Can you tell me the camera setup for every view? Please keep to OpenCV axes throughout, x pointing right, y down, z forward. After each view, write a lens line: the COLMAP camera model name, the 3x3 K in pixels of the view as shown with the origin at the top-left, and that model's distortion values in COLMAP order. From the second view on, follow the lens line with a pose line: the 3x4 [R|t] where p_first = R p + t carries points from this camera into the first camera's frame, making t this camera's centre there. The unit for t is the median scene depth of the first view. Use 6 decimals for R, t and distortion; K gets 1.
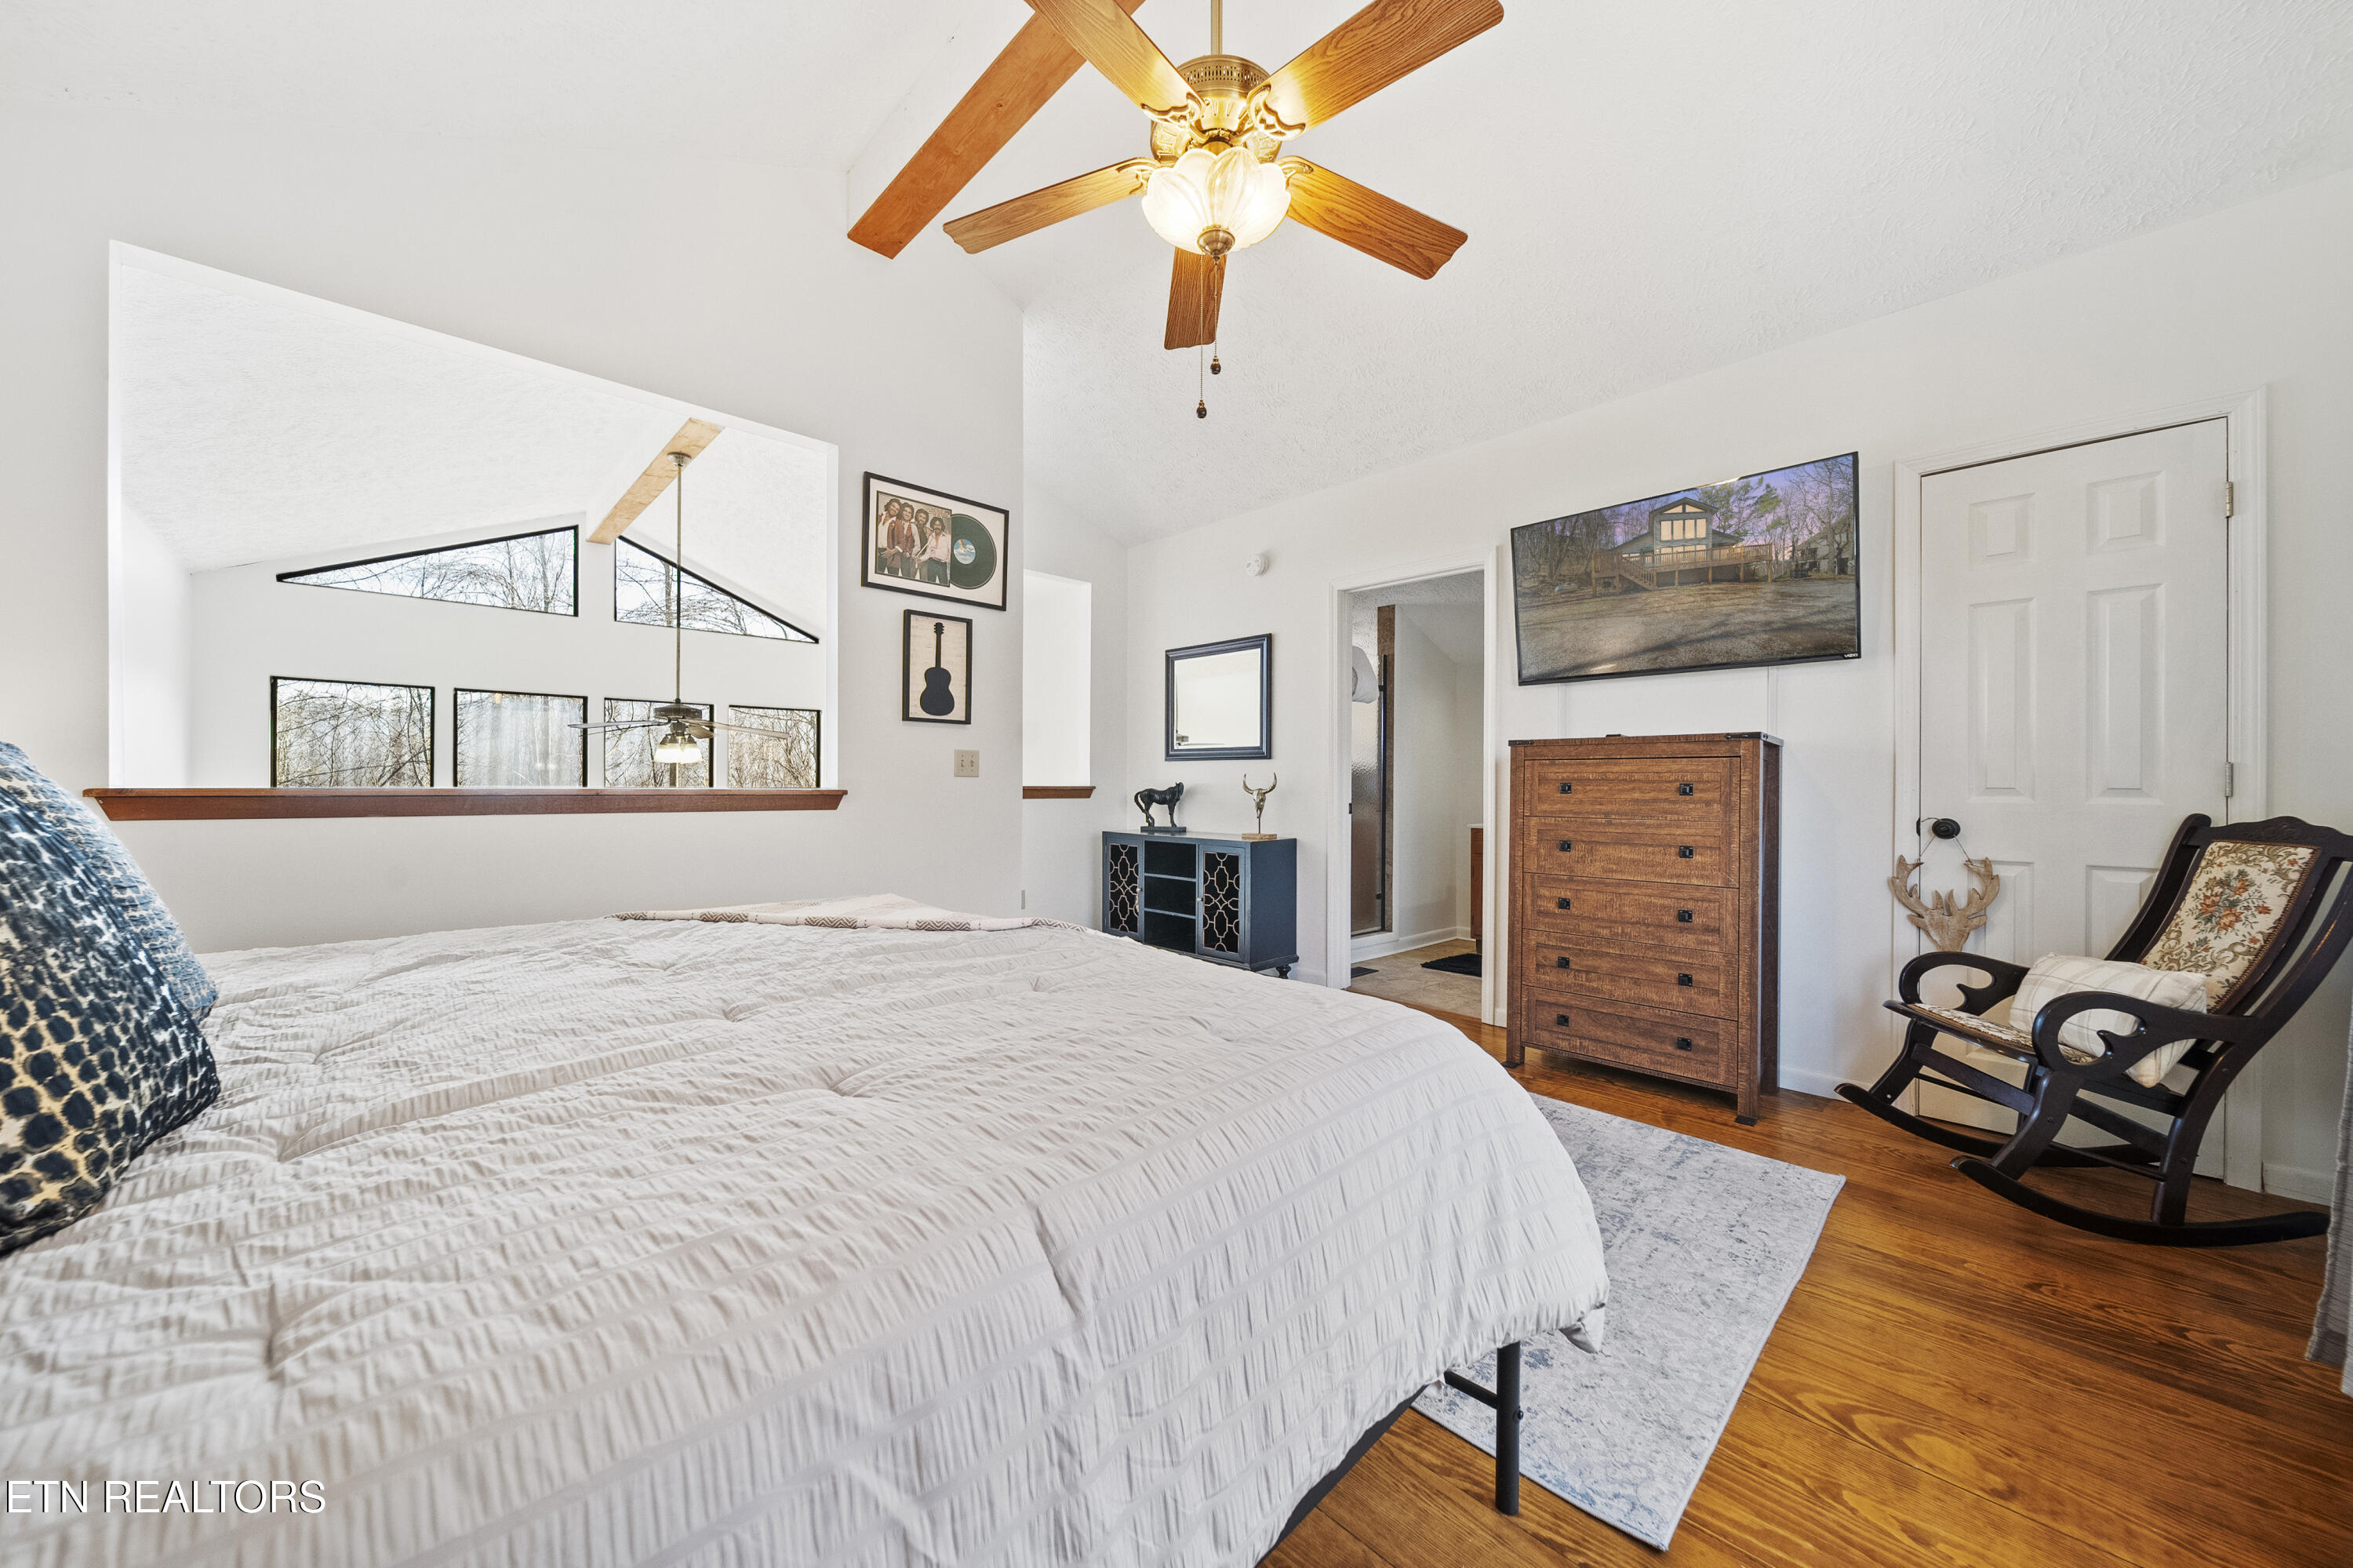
lens RADIAL K [[831.7, 0, 1167.5], [0, 831.7, 770.0], [0, 0, 1]] dist [-0.002041, -0.000382]
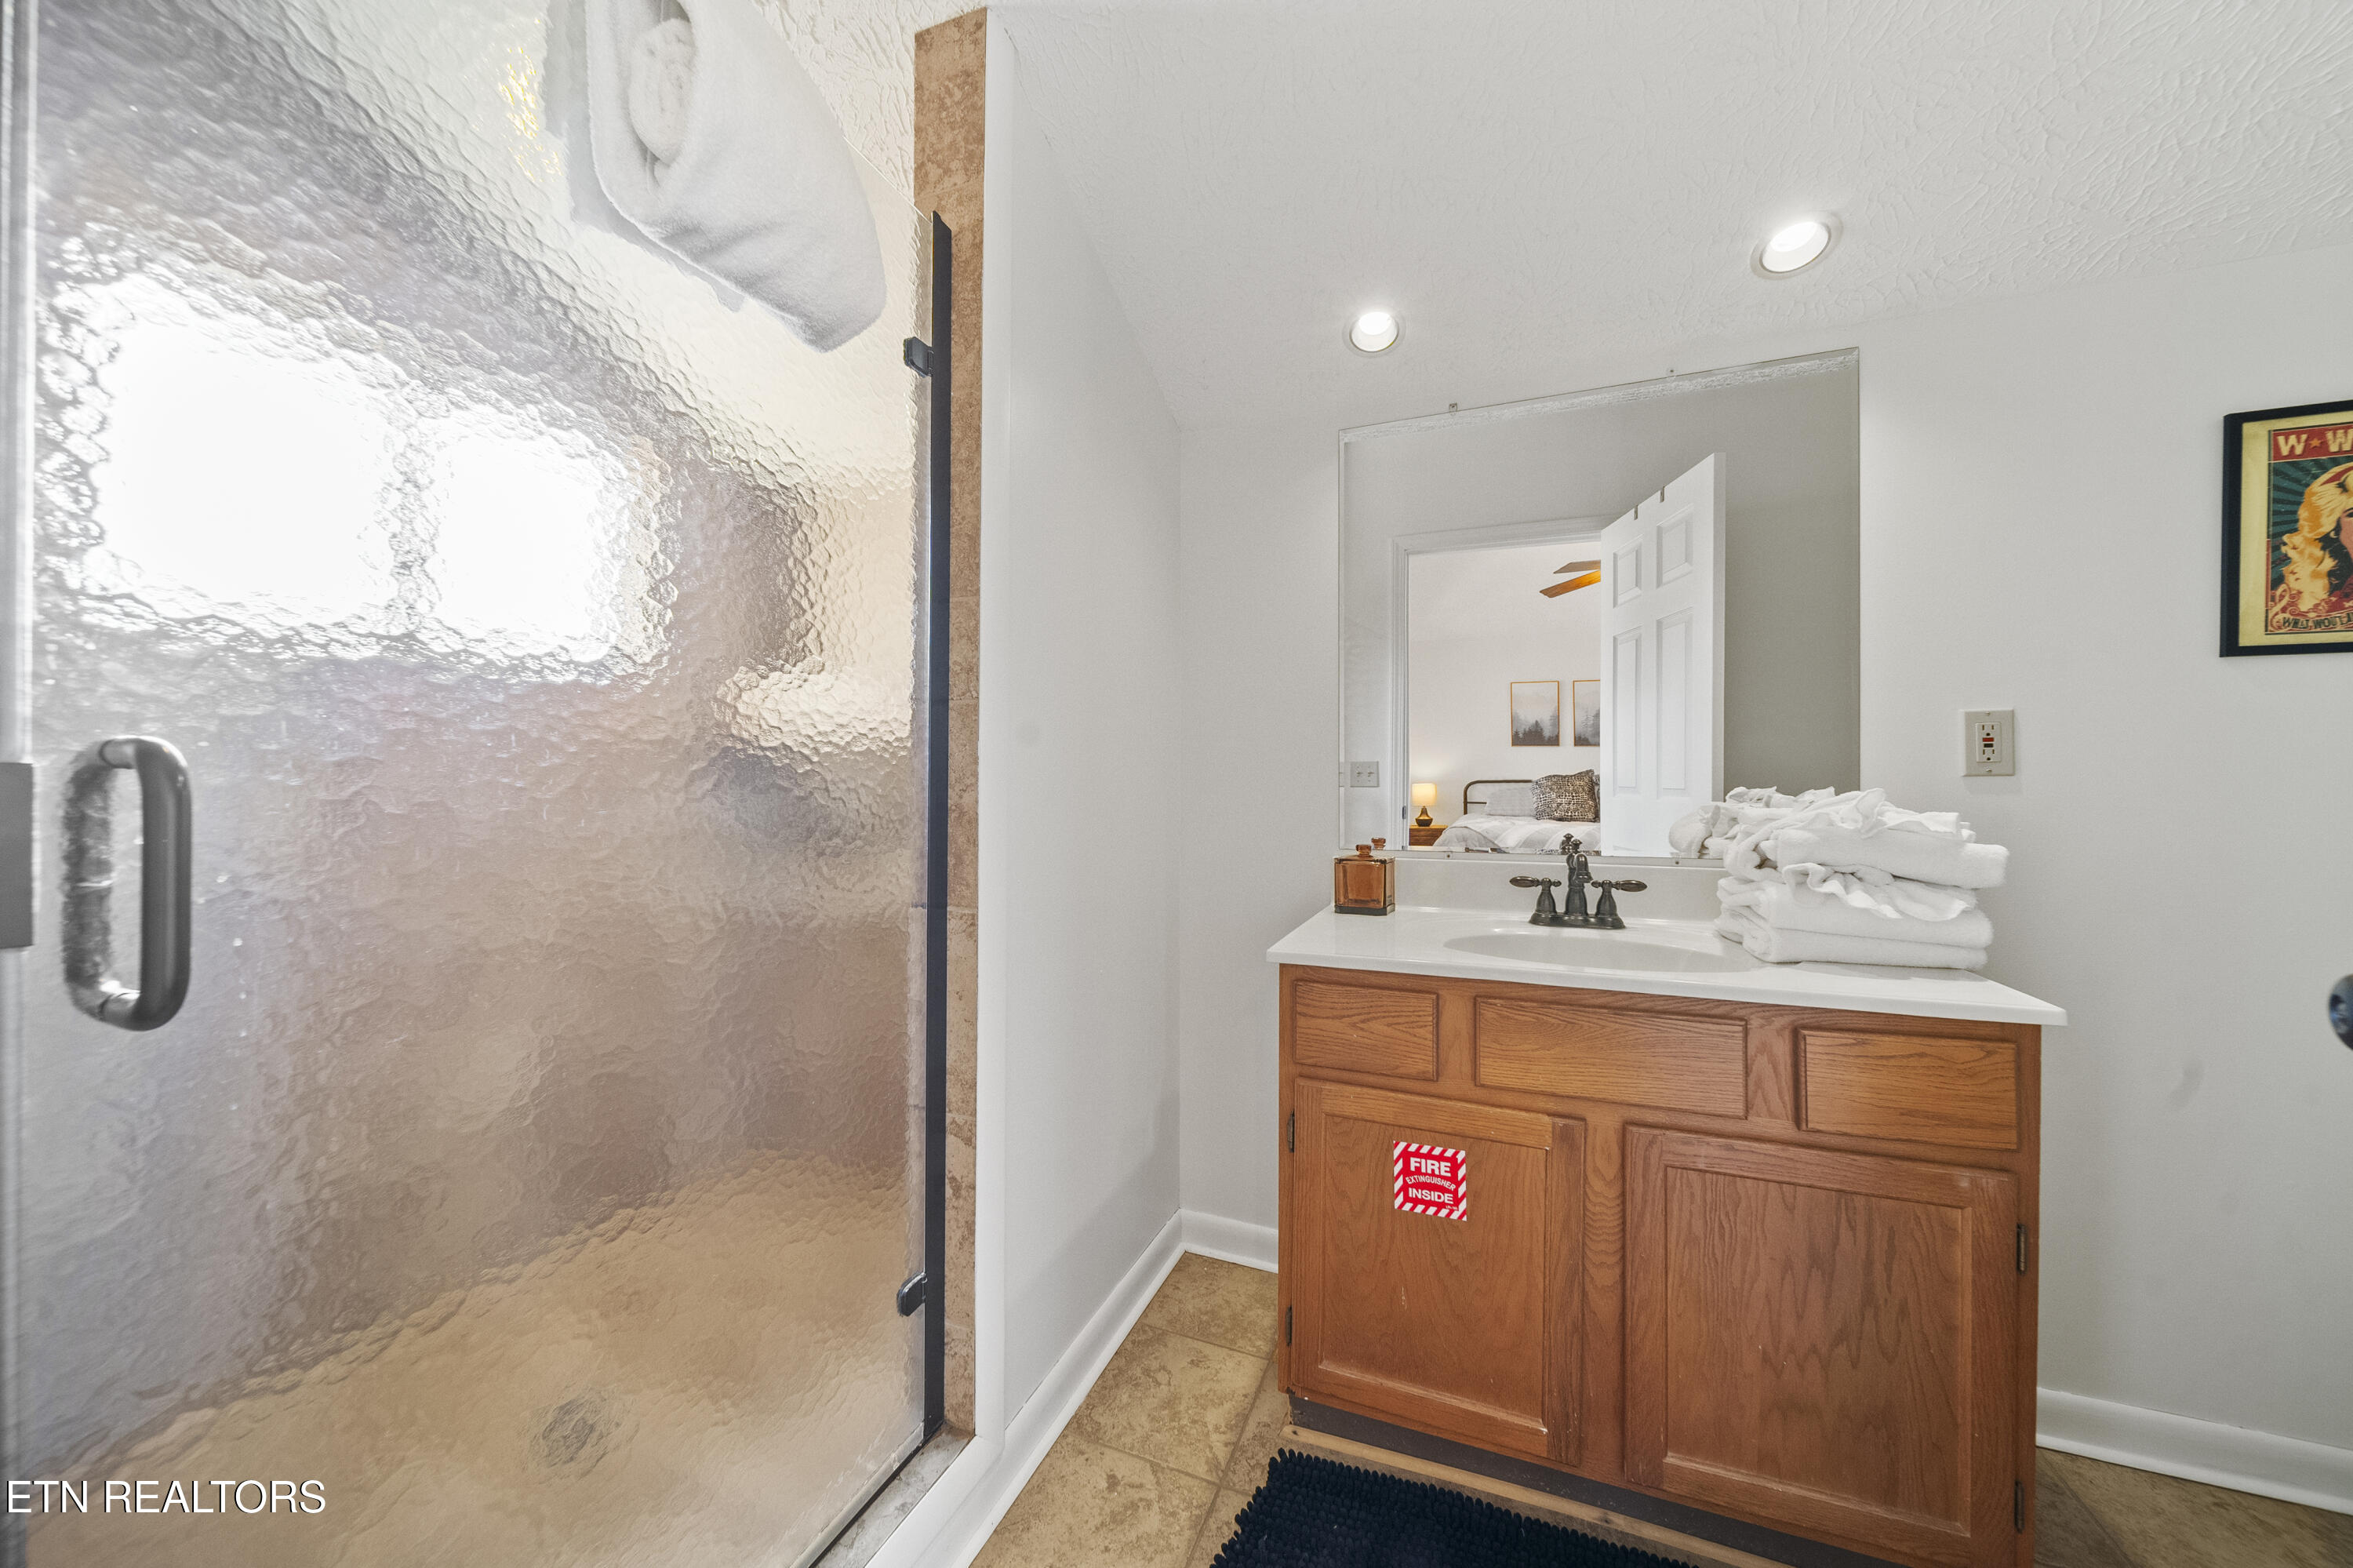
lens RADIAL K [[831.7, 0, 1167.5], [0, 831.7, 770.0], [0, 0, 1]] dist [-0.002041, -0.000382]
pose [[0.907415, 0.002157, 0.420230, 0.221604], [0.000170, 0.999985, -0.005501, 0.014365], [-0.420236, 0.005063, 0.907401, 0.766026]]
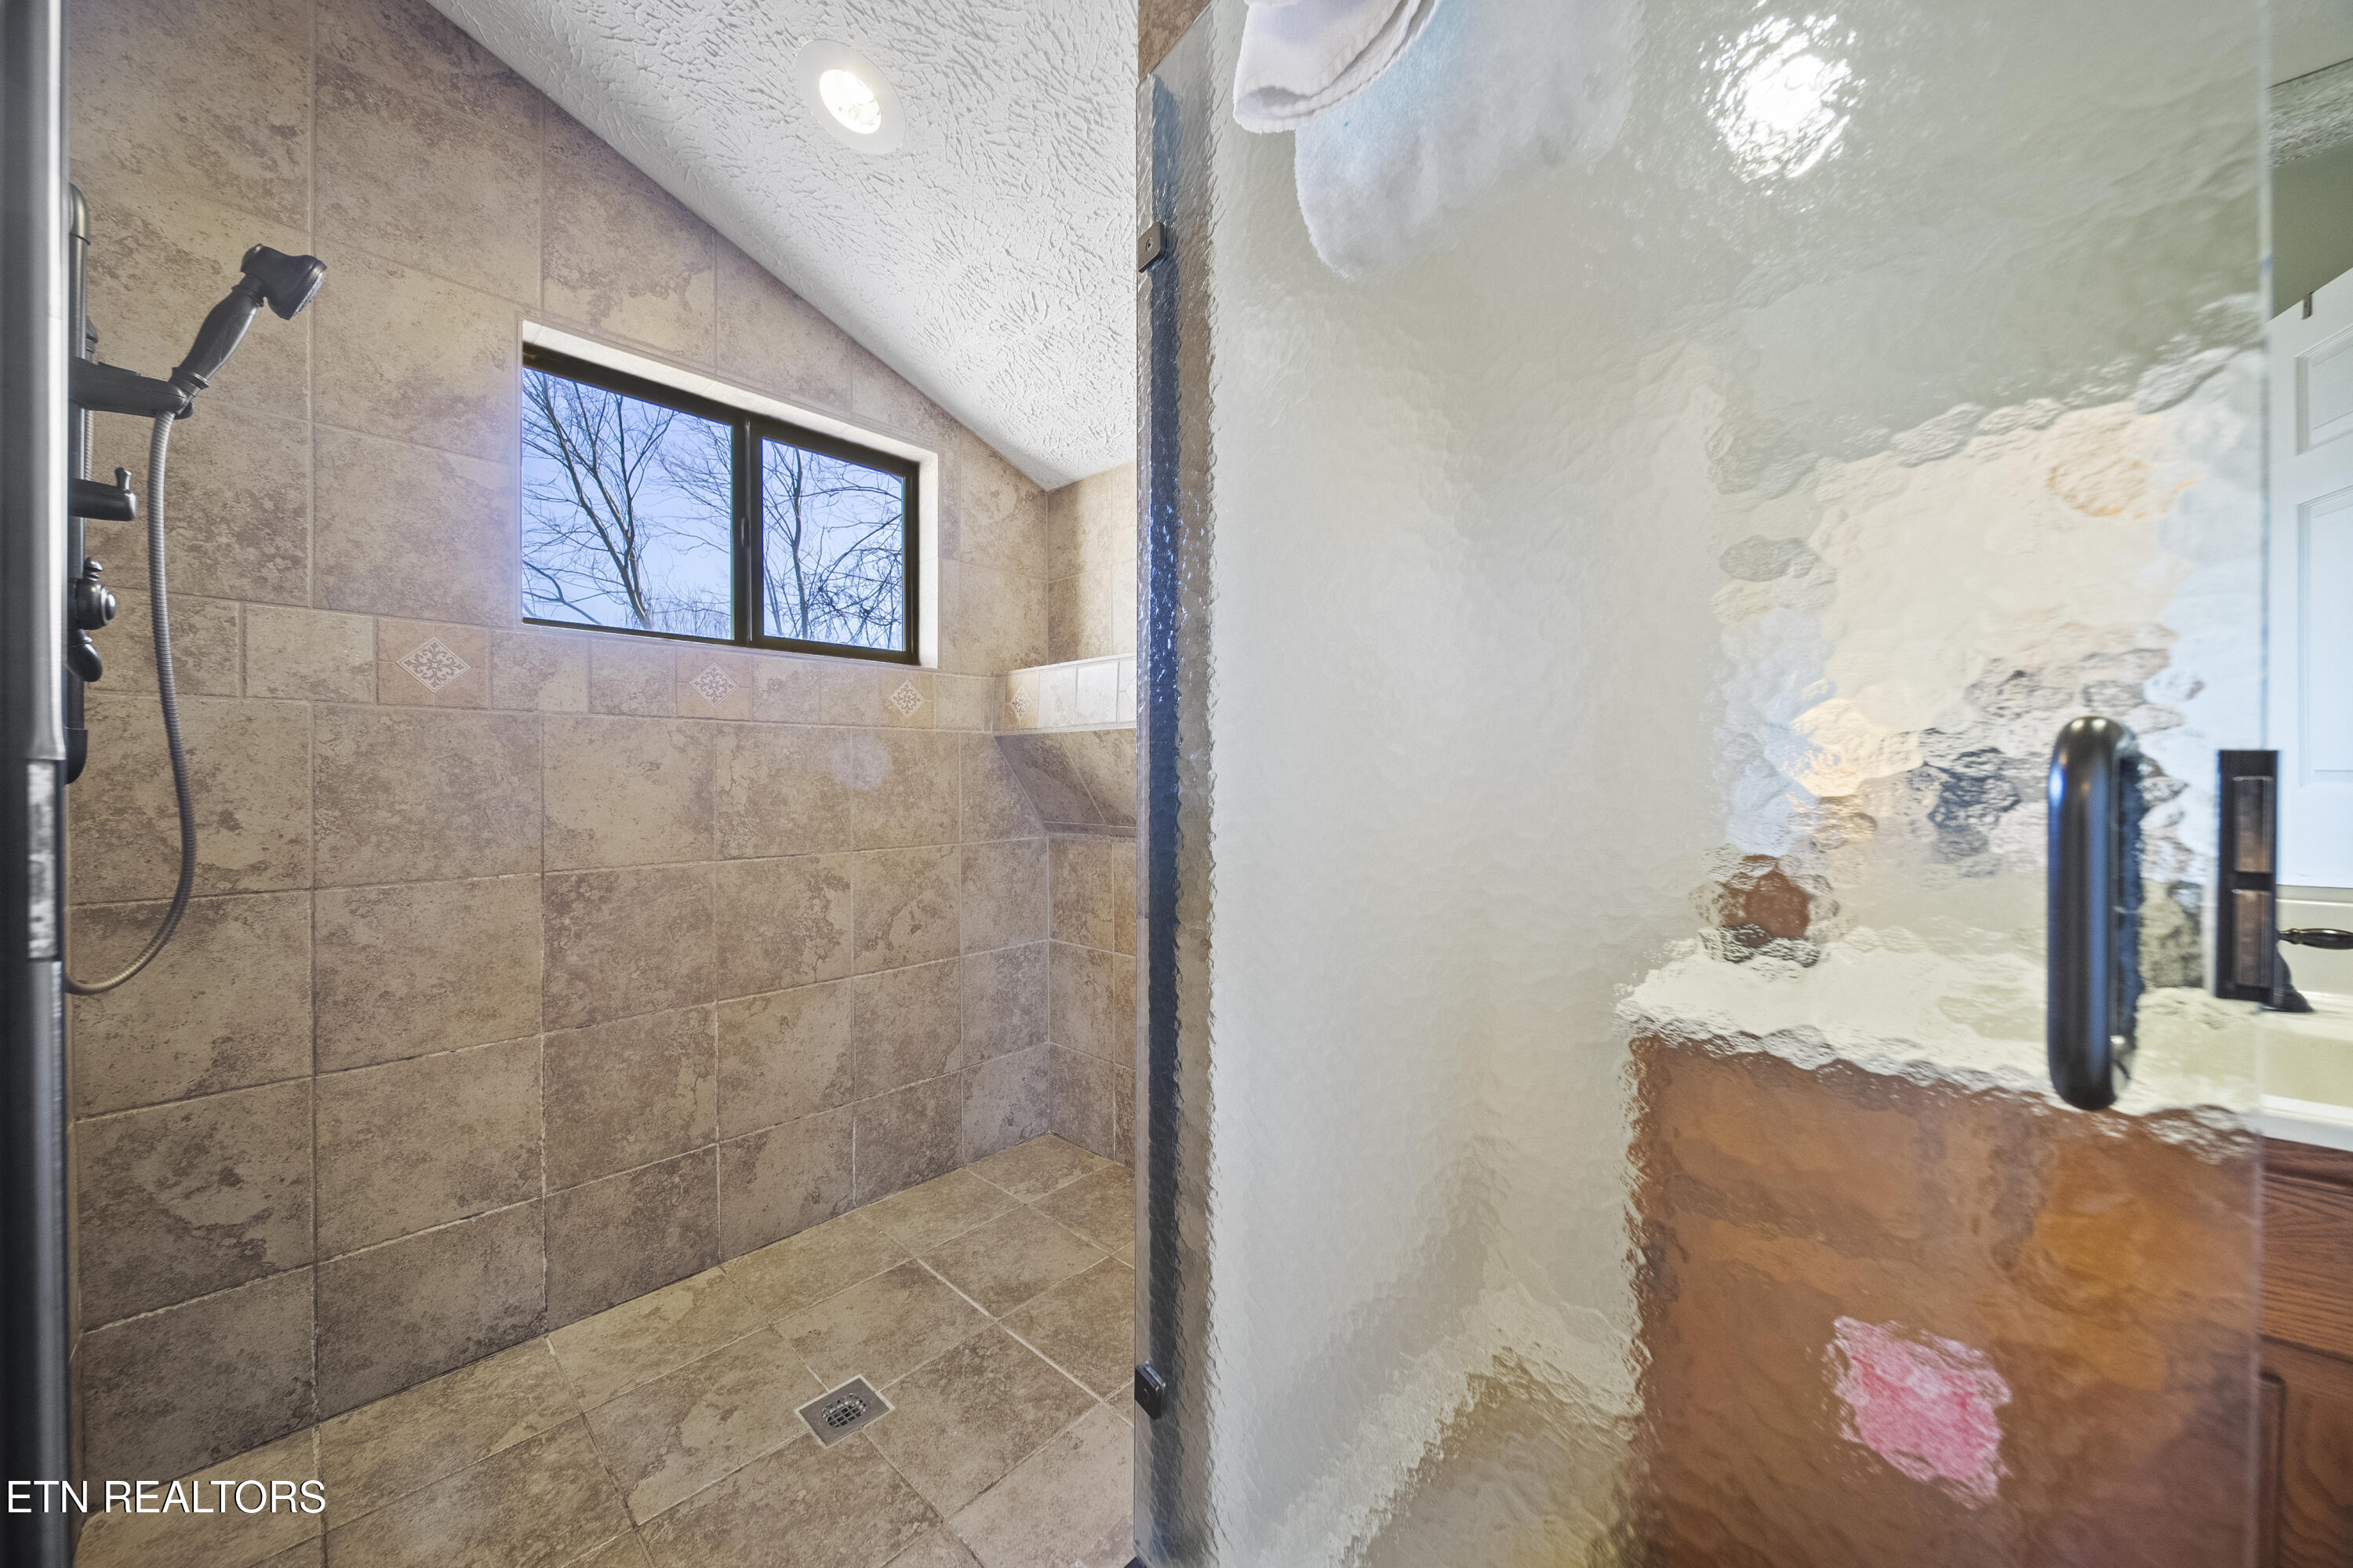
lens RADIAL K [[818.7, 0, 1168.2], [0, 818.7, 775.0], [0, 0, 1]] dist [-0.001439, -0.000170]
pose [[0.998108, -0.012902, 0.060118, 0.248328], [0.012161, 0.999846, 0.012671, 0.015479], [-0.060272, -0.011916, 0.998111, 0.811333]]
